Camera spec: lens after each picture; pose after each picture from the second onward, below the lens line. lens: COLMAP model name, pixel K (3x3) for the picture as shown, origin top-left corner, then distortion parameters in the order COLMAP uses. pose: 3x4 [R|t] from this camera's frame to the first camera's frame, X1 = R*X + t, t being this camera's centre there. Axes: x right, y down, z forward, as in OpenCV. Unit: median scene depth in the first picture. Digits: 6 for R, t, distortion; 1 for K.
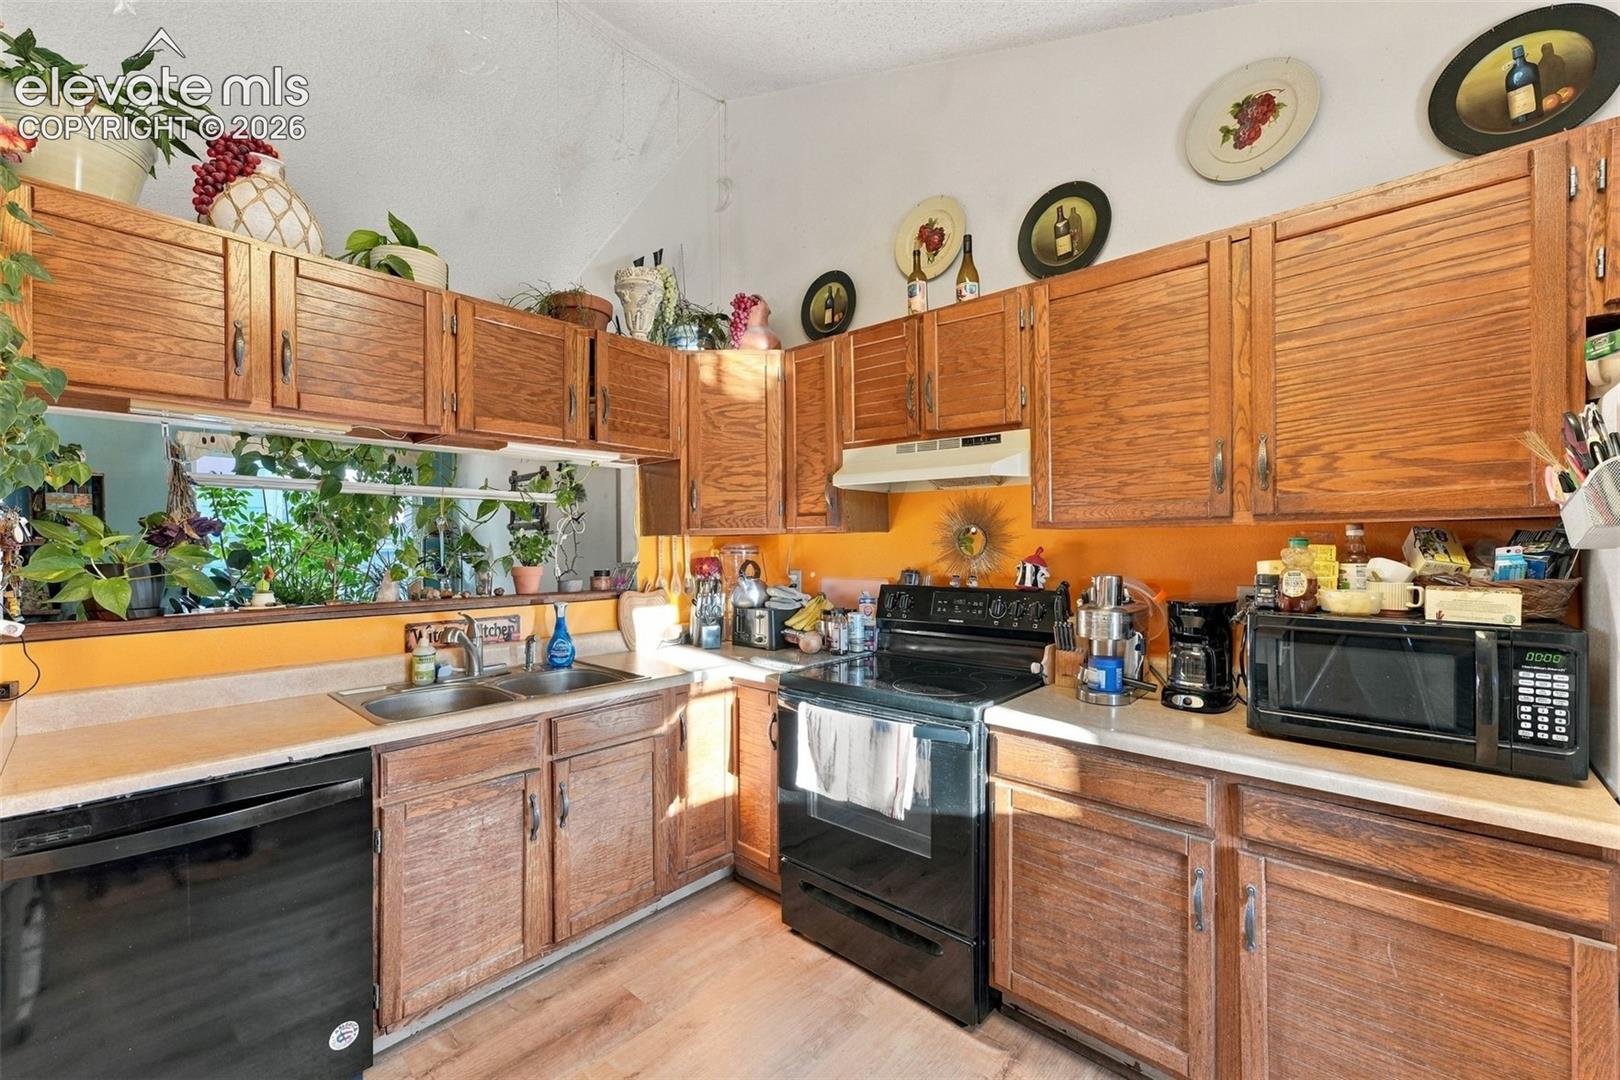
lens RADIAL K [[648.8, 0, 810.7], [0, 648.8, 541.4], [0, 0, 1]] dist [-0.076965, 0.036420]
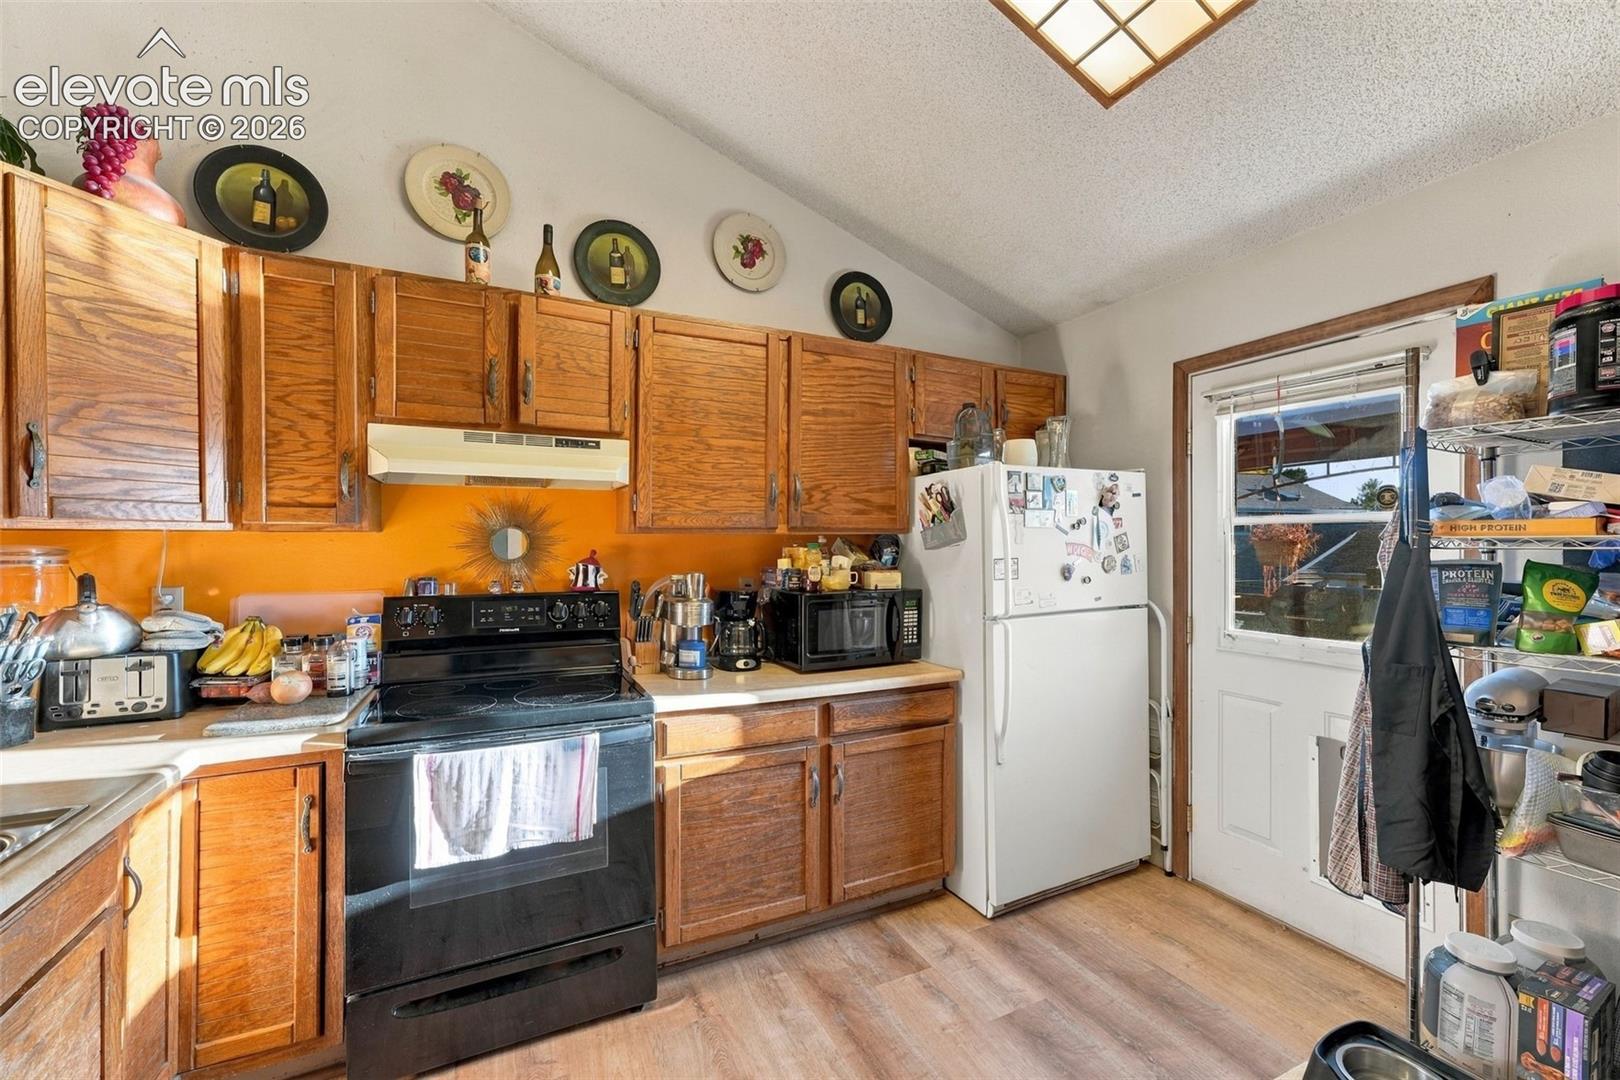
lens RADIAL K [[648.8, 0, 810.7], [0, 648.8, 541.4], [0, 0, 1]] dist [-0.076965, 0.036420]
pose [[0.381715, 0.008461, 0.924241, -0.569185], [-0.004680, 0.999963, -0.007221, 0.001287], [-0.924268, -0.001569, 0.381741, 0.316344]]
